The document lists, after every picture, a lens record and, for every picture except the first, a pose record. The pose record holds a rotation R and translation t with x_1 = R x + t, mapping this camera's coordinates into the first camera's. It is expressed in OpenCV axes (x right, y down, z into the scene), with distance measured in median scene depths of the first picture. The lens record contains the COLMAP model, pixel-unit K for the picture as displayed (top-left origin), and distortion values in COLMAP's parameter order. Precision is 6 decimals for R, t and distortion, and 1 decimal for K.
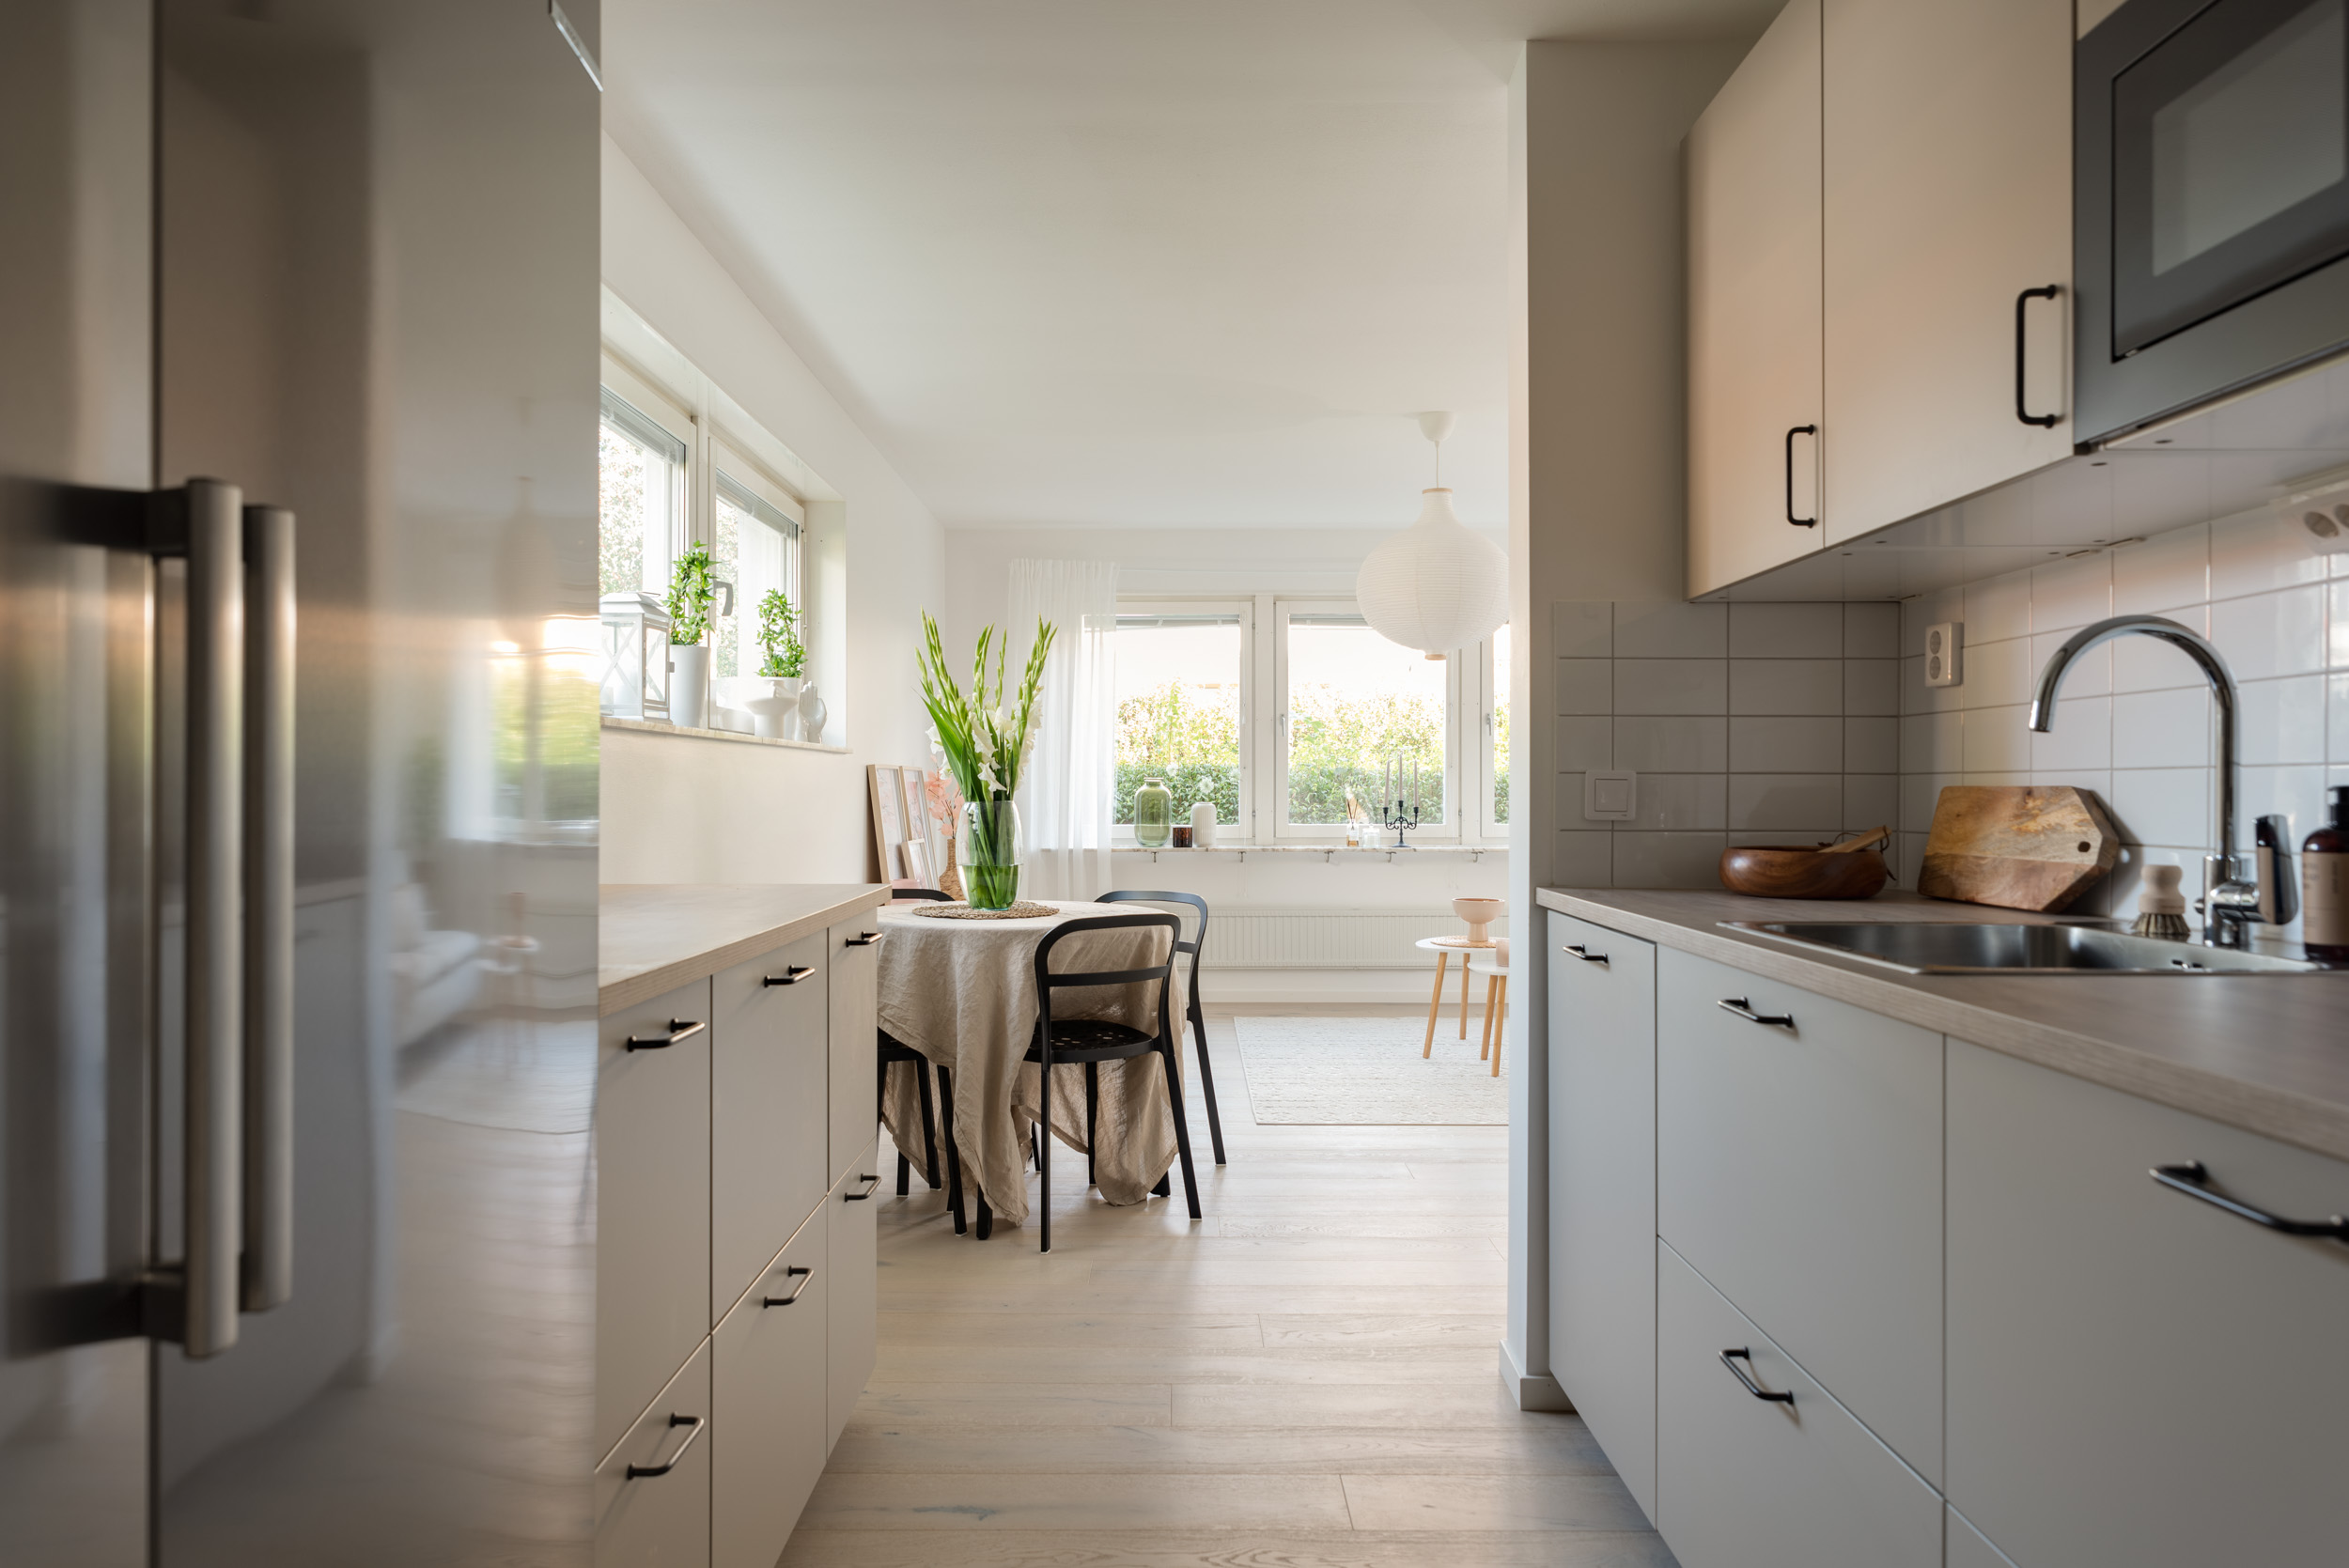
lens RADIAL K [[1688.0, 0, 1176.1], [0, 1688.0, 789.3], [0, 0, 1]] dist [-0.002899, -0.000277]
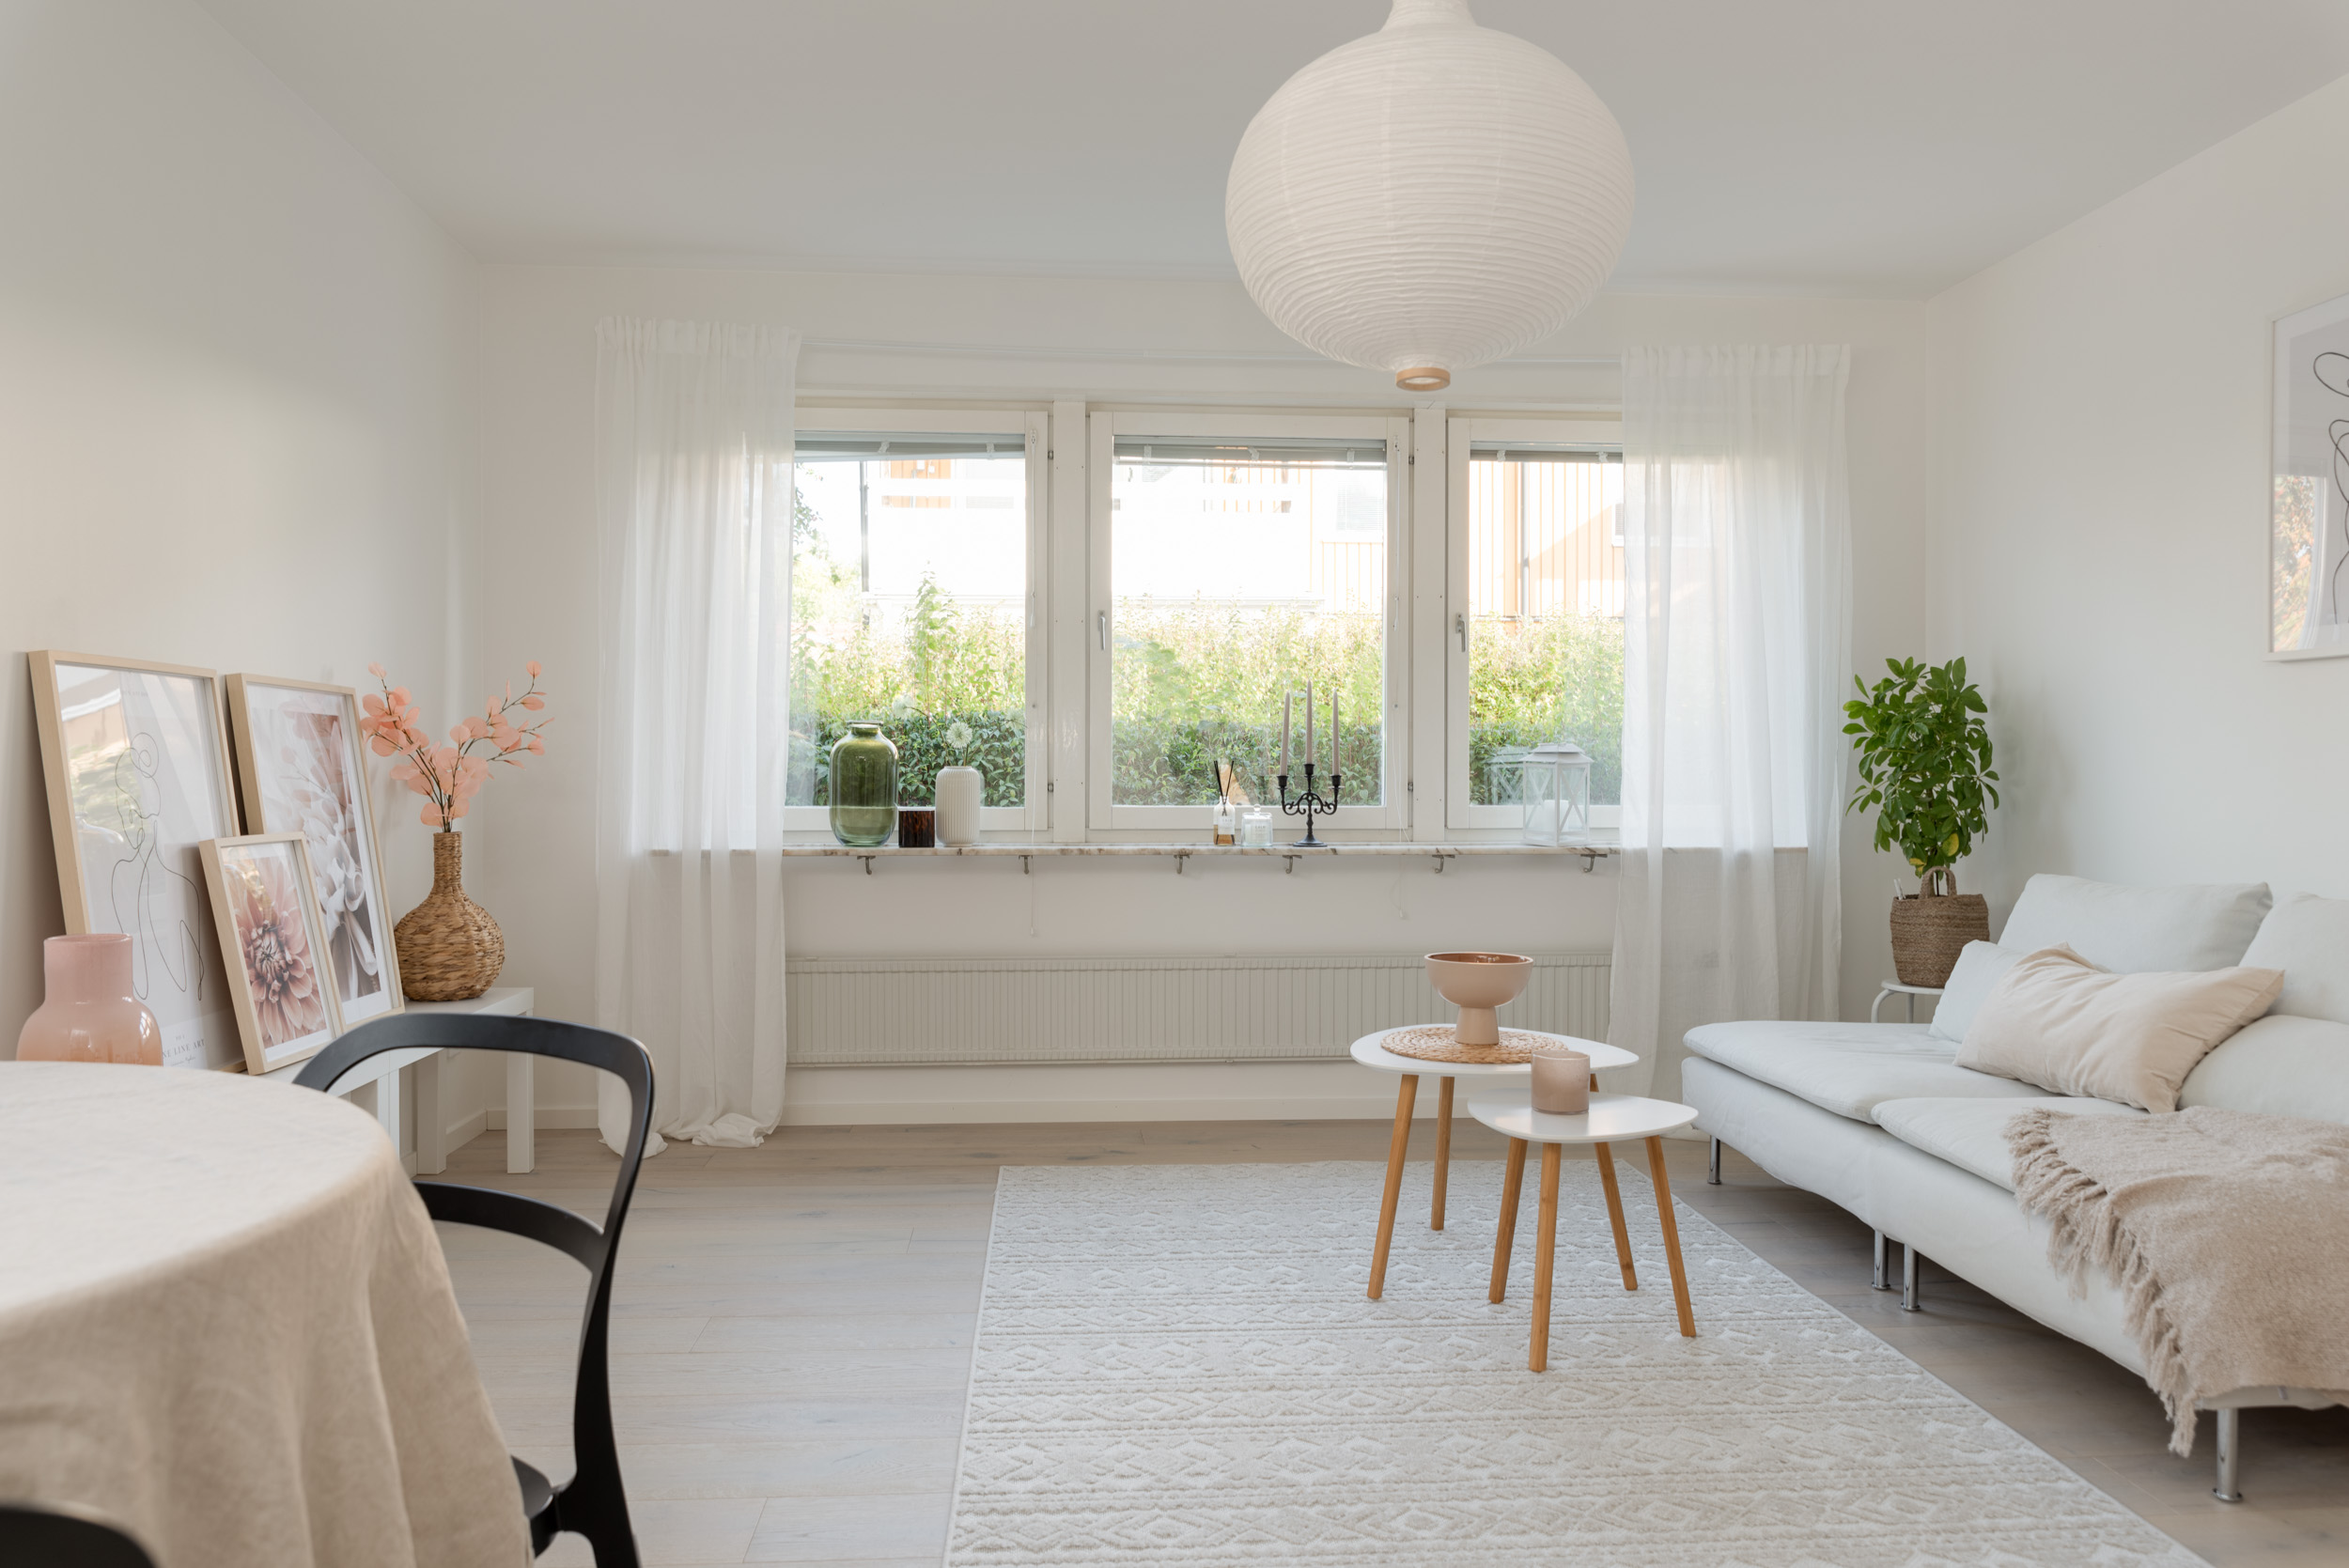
lens RADIAL K [[1688.0, 0, 1176.1], [0, 1688.0, 789.3], [0, 0, 1]] dist [-0.002899, -0.000277]
pose [[0.997504, 0.000439, 0.070603, 0.049244], [-0.000833, 0.999984, 0.005548, 0.012251], [-0.070599, -0.005593, 0.997489, 0.443175]]
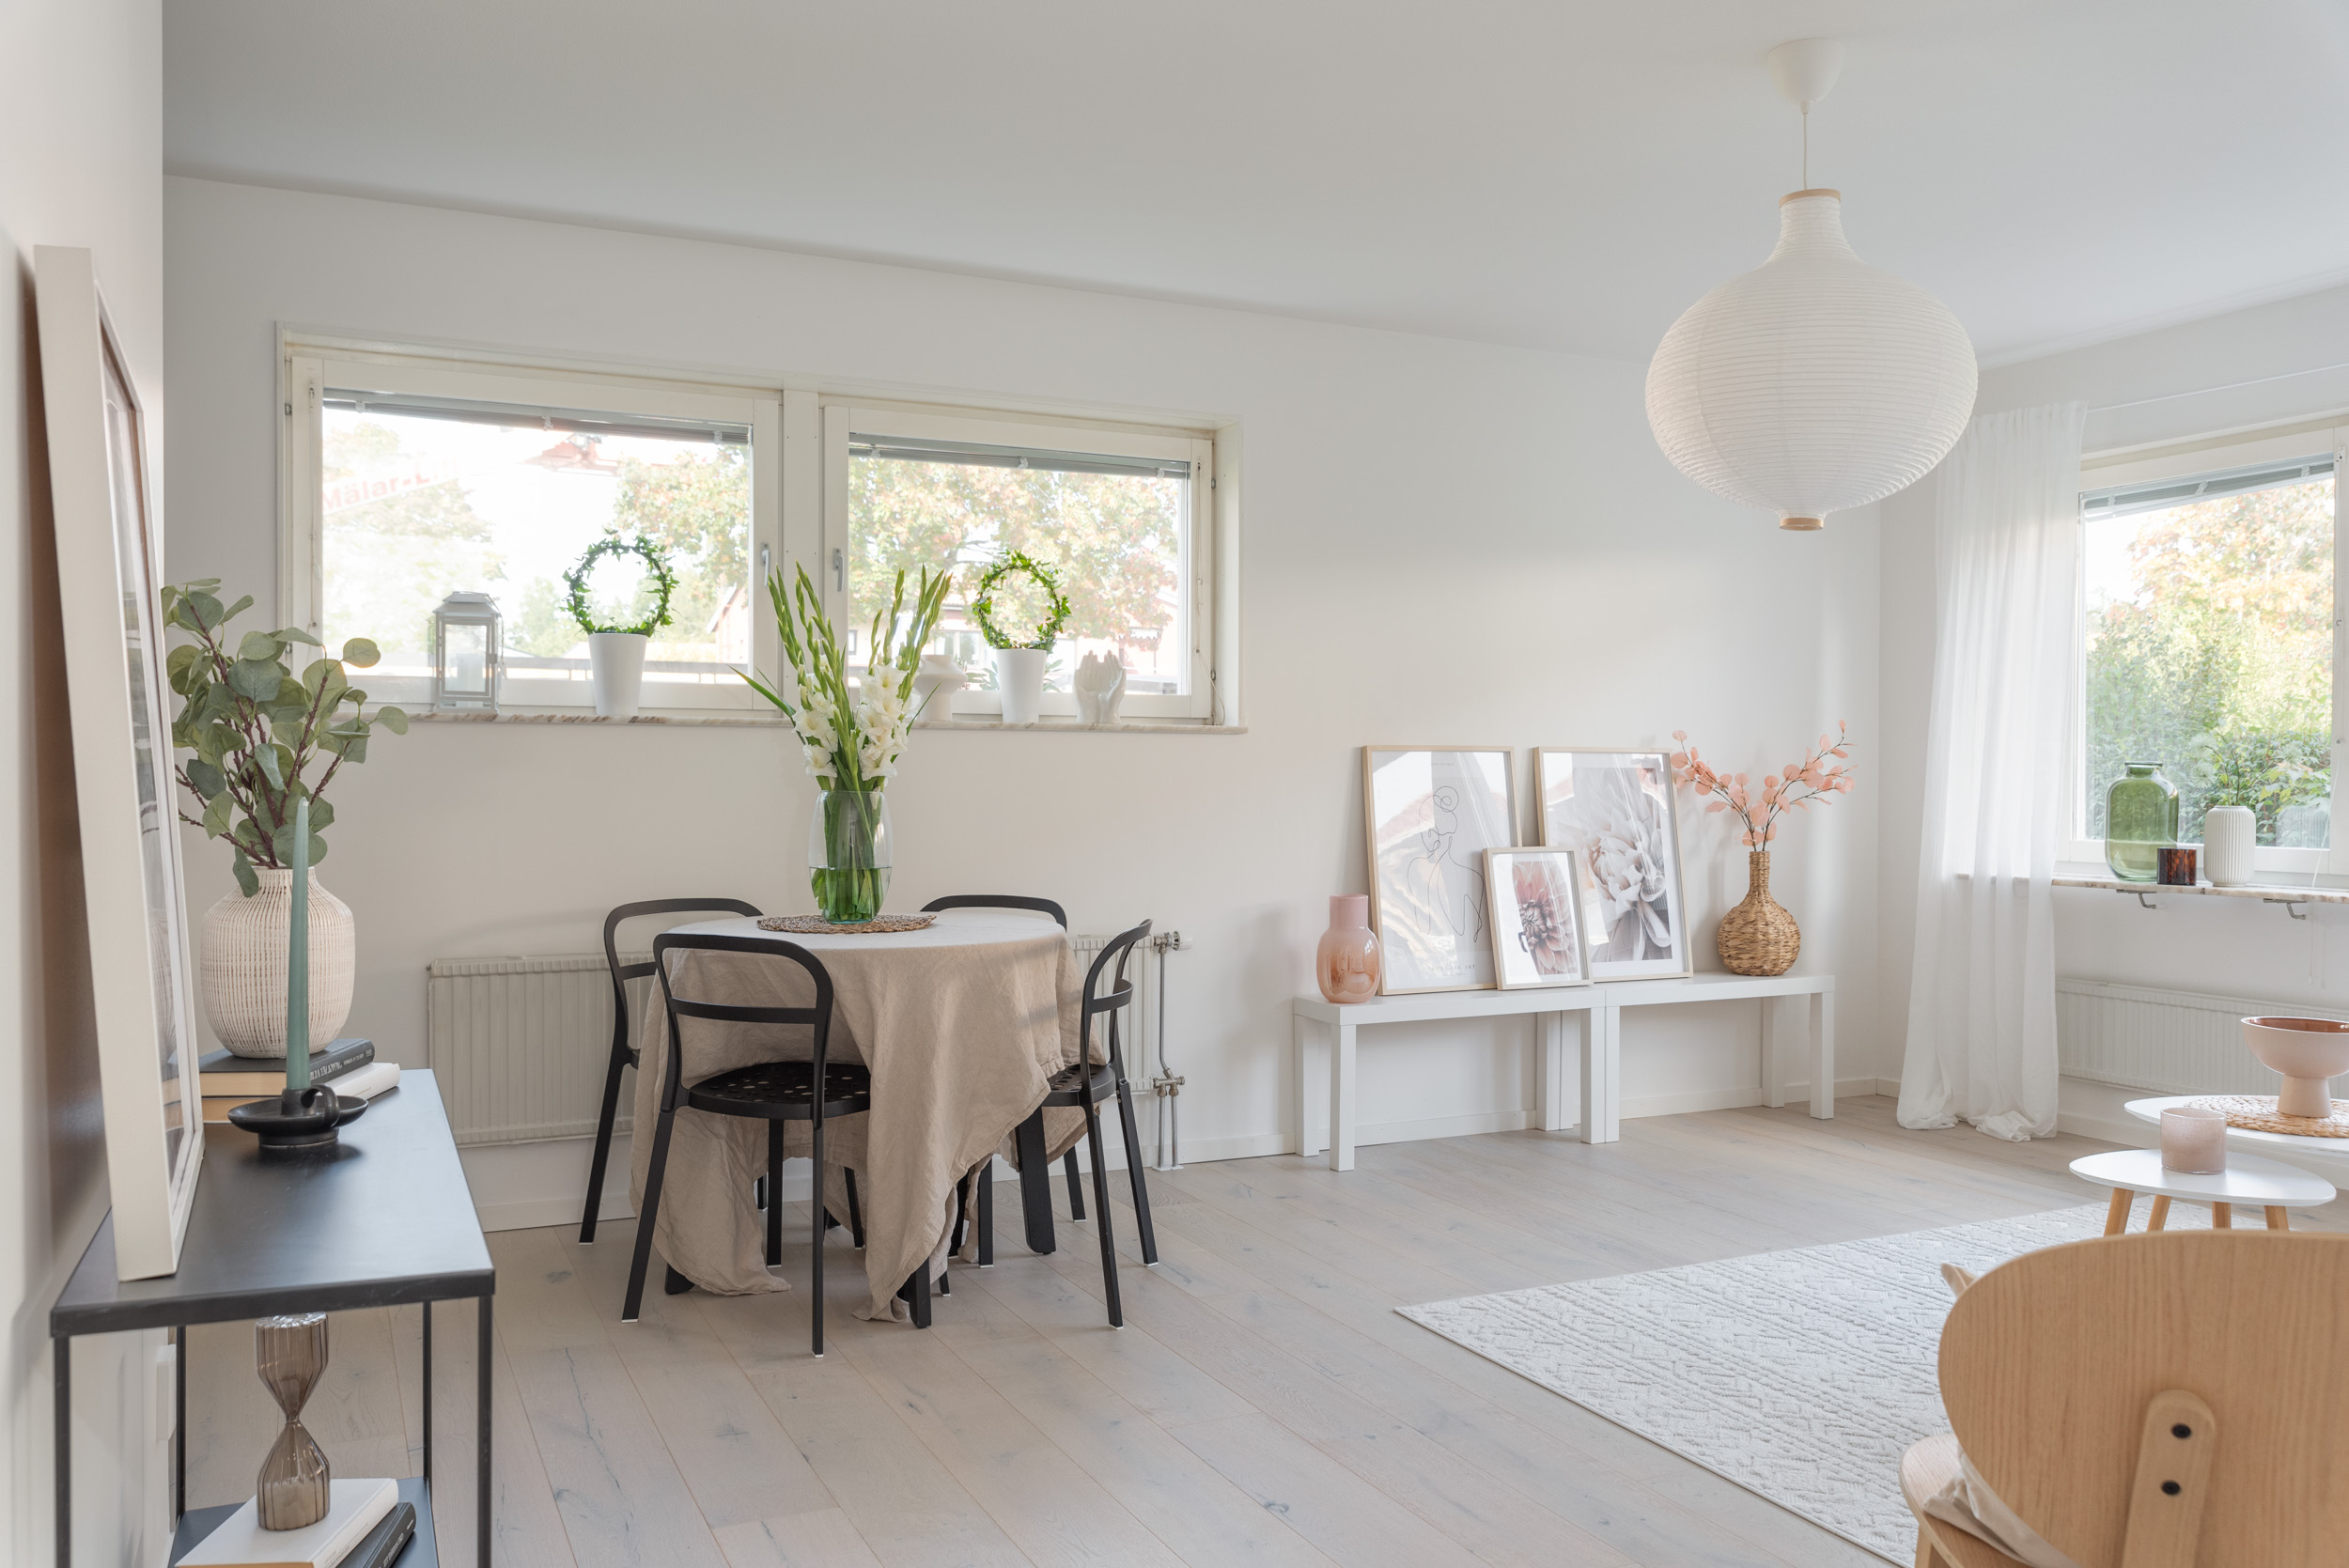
lens RADIAL K [[1860.6, 0, 1174.5], [0, 1860.6, 784.0], [0, 0, 1]] dist [0.021587, -0.000234]
pose [[0.418983, 0.004885, -0.907981, 0.430303], [-0.004248, 0.999985, 0.003420, 0.000059], [0.907984, 0.002424, 0.418998, 0.432187]]
